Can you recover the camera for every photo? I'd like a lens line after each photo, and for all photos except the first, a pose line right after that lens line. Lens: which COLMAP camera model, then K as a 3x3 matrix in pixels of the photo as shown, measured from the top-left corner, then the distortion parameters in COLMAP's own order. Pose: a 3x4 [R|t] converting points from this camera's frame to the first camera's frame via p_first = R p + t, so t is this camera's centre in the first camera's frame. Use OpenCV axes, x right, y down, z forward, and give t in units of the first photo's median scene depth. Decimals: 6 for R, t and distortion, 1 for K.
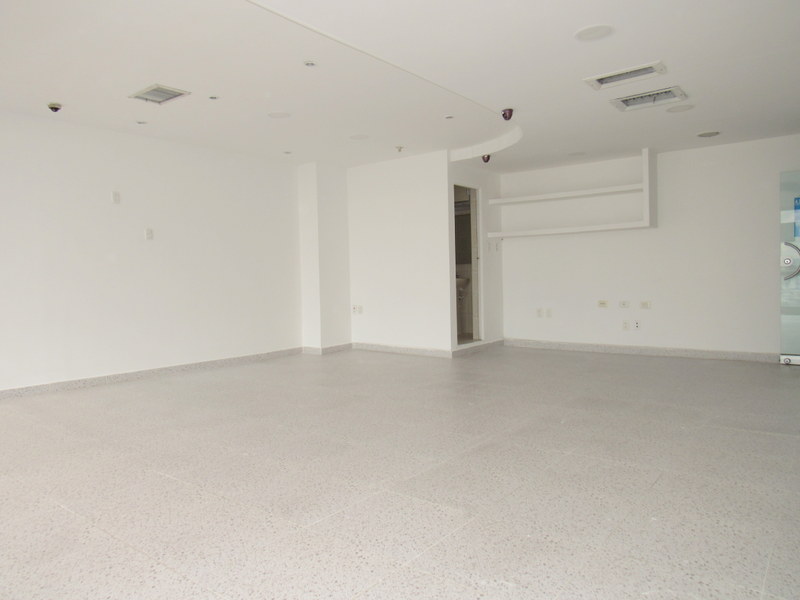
lens RADIAL K [[568.9, 0, 397.0], [0, 568.9, 300.0], [0, 0, 1]] dist [-0.040608, 0.004289]
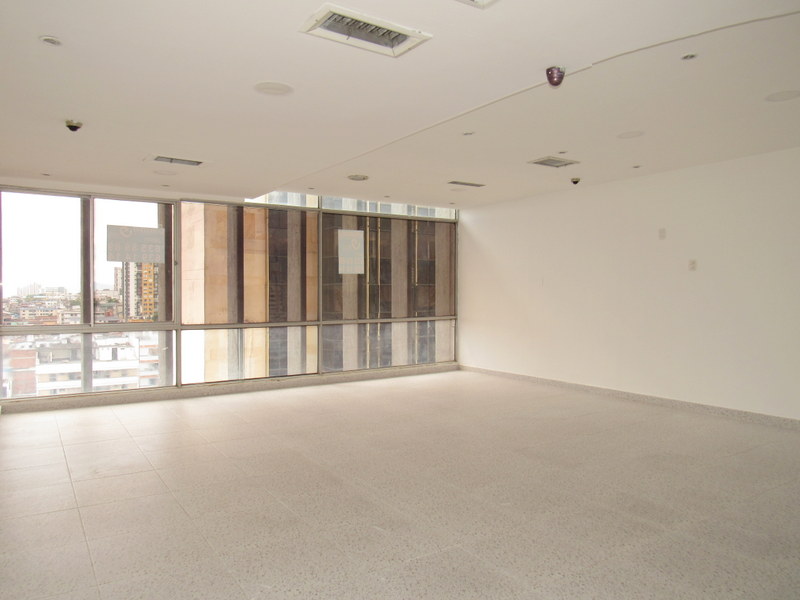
lens RADIAL K [[568.9, 0, 395.2], [0, 568.9, 298.1], [0, 0, 1]] dist [-0.040608, 0.004289]
pose [[-0.316961, 0.026315, -0.948073, 0.940963], [-0.032666, 0.998719, 0.038642, -0.114631], [0.947876, 0.043218, -0.315695, 1.175084]]
